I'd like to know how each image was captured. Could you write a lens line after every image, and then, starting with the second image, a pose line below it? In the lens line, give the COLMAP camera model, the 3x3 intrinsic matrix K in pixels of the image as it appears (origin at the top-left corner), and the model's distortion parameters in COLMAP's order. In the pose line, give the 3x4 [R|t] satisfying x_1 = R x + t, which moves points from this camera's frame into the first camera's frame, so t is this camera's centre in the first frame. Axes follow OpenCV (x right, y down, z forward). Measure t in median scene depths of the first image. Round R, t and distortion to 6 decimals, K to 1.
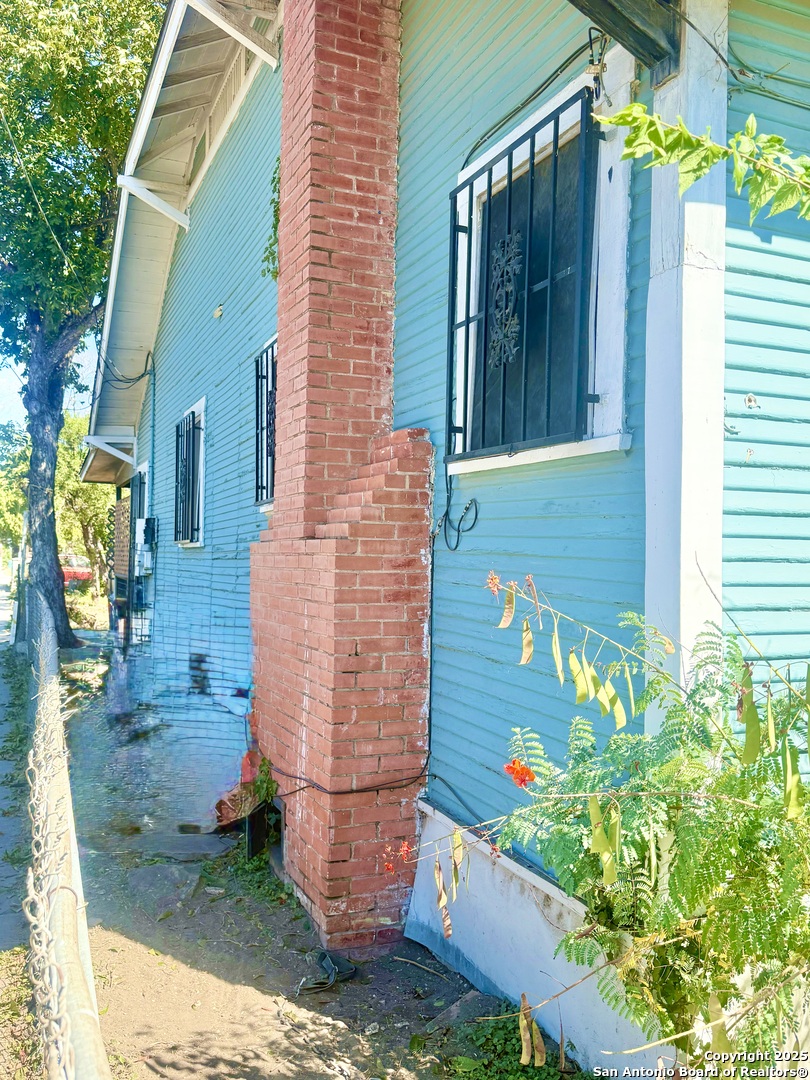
lens RADIAL K [[957.9, 0, 405.0], [0, 957.9, 540.0], [0, 0, 1]] dist [0.008748, 0.005019]
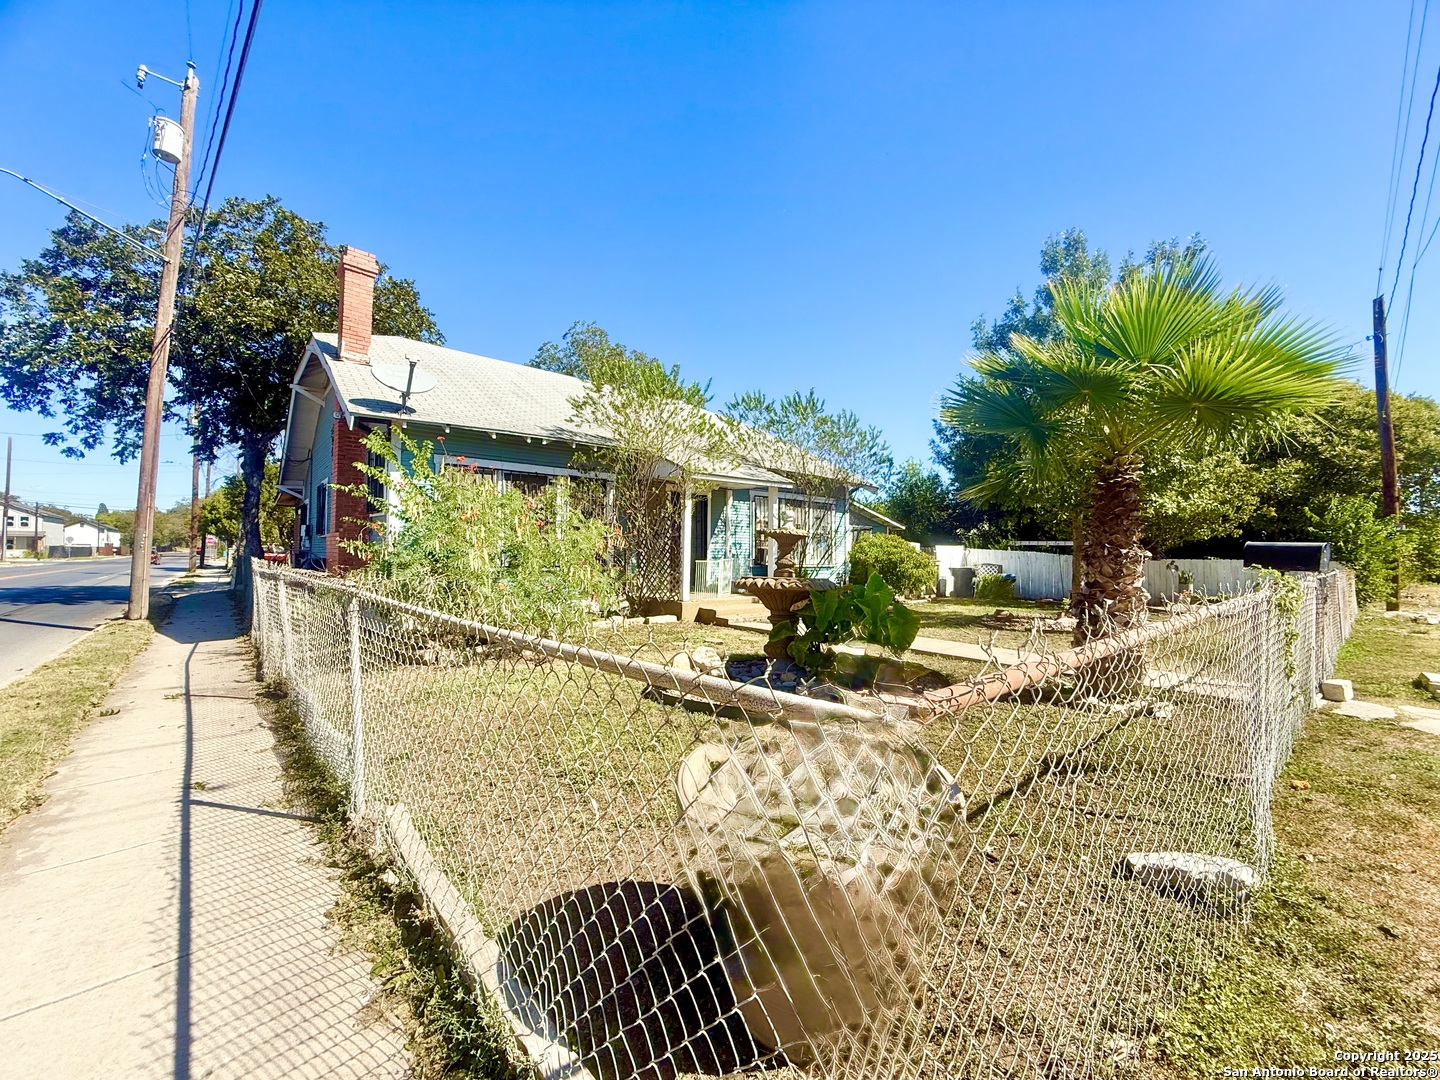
lens RADIAL K [[572.7, 0, 720.0], [0, 572.7, 540.0], [0, 0, 1]] dist [-0.000760, -0.000069]
pose [[0.947053, 0.000308, 0.321076, 0.185970], [-0.001555, 0.999992, 0.003629, 0.005977], [-0.321073, -0.003936, 0.947046, -0.504949]]
